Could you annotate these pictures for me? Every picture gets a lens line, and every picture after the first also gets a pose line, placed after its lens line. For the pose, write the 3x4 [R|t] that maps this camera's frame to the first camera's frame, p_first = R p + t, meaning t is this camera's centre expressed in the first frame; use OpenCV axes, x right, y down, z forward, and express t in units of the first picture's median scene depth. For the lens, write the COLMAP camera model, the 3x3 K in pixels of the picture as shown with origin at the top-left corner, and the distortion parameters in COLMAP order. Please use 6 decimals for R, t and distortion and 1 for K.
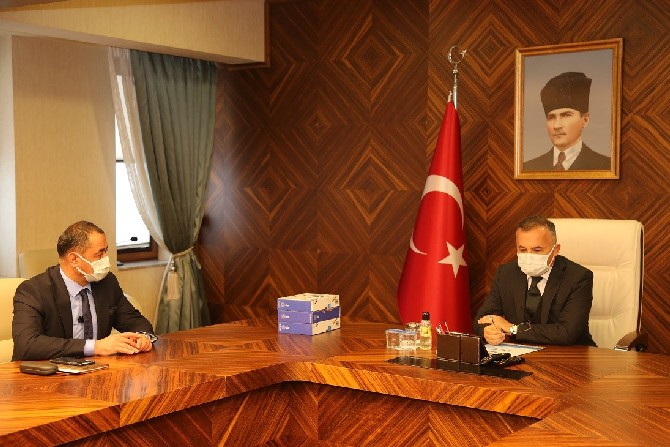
lens RADIAL K [[962.7, 0, 334.9], [0, 962.7, 227.8], [0, 0, 1]] dist [0.174366, 0.000000]
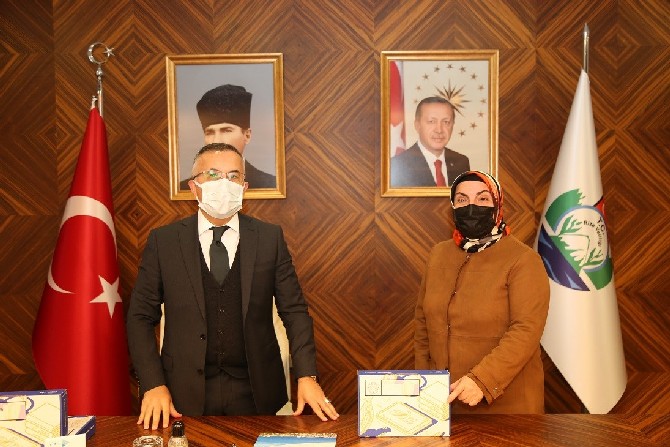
lens RADIAL K [[666.3, 0, 334.7], [0, 666.3, 225.4], [0, 0, 1]] dist [0.026078, 0.000000]
pose [[0.829627, -0.035826, 0.557167, -0.034537], [0.044725, 0.998997, -0.002360, -0.018526], [-0.556523, 0.026877, 0.830397, 0.403580]]
